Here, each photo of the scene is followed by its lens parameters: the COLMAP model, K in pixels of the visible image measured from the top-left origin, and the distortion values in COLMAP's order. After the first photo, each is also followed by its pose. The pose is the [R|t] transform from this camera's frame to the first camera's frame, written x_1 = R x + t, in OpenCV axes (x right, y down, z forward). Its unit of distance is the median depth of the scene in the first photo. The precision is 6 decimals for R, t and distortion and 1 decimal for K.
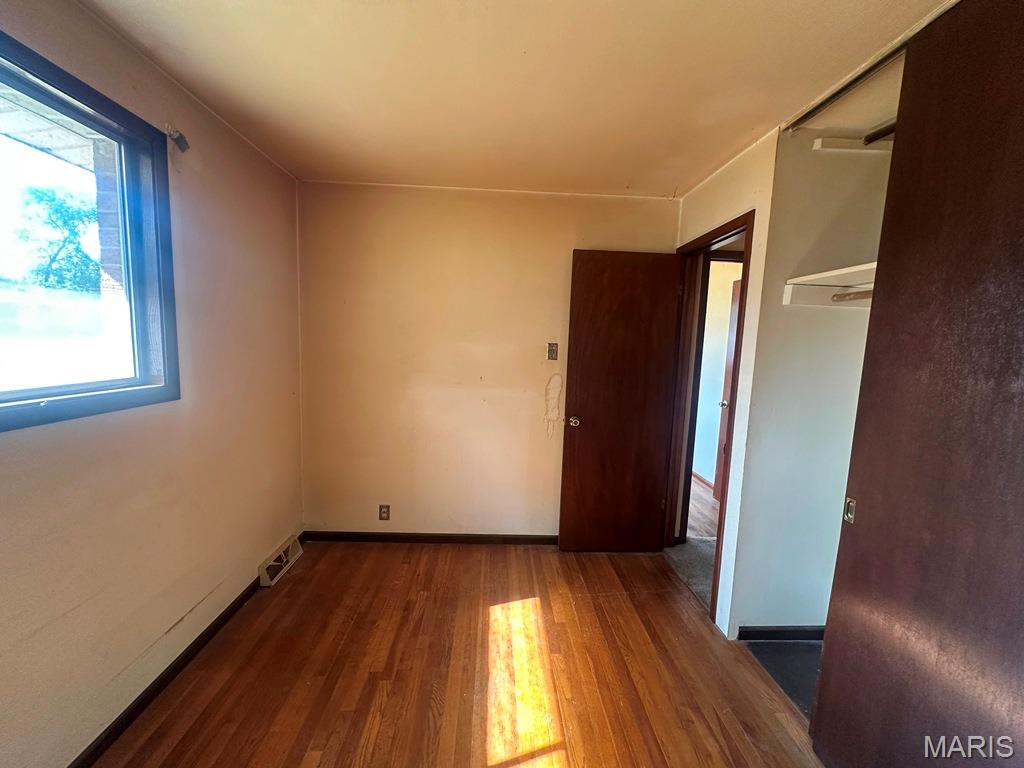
lens RADIAL K [[407.6, 0, 512.0], [0, 407.6, 384.0], [0, 0, 1]] dist [-0.001772, 0.000102]
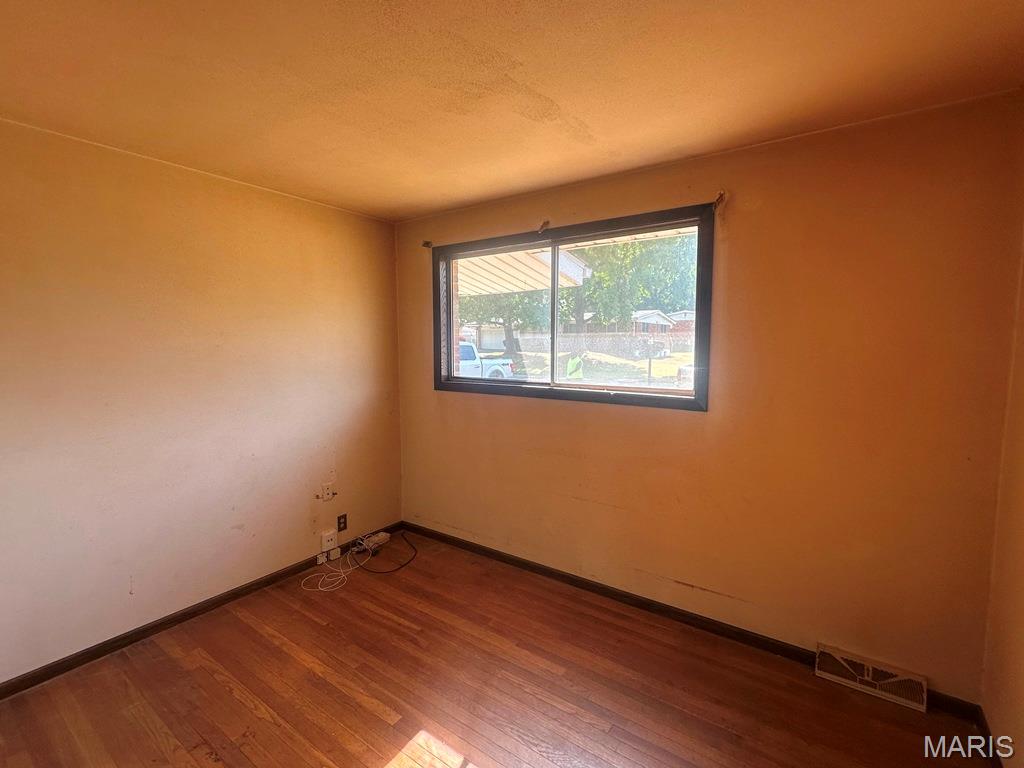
lens RADIAL K [[473.3, 0, 512.0], [0, 473.3, 384.0], [0, 0, 1]] dist [-0.001716, 0.000273]
pose [[-0.611835, 0.035146, -0.790204, 0.660351], [-0.105720, 0.986415, 0.125729, -0.161051], [0.783888, 0.160466, -0.599808, 1.355306]]
